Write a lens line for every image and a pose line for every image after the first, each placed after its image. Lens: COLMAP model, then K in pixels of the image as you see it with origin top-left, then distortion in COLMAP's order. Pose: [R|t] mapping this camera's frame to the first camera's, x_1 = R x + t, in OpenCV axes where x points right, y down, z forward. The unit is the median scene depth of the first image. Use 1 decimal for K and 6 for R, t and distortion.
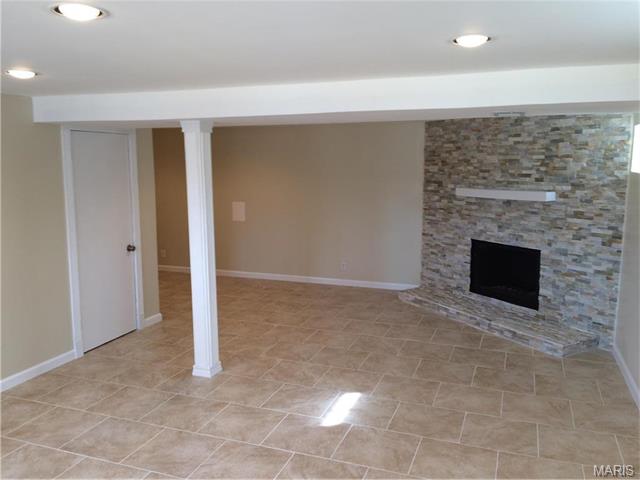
lens RADIAL K [[538.7, 0, 320.0], [0, 538.7, 240.0], [0, 0, 1]] dist [0.047103, -0.012954]
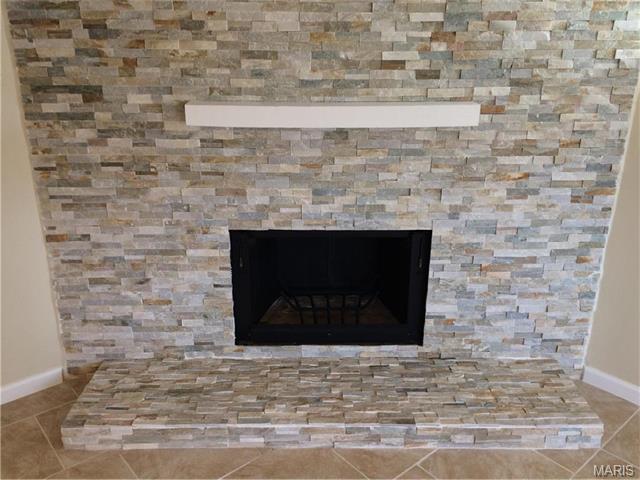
lens RADIAL K [[538.7, 0, 320.0], [0, 538.7, 240.0], [0, 0, 1]] dist [0.047103, -0.012954]
pose [[0.485110, -0.289350, 0.825194, -0.028713], [0.121403, 0.956815, 0.264133, -0.107388], [-0.865985, -0.027952, 0.499289, 0.842491]]
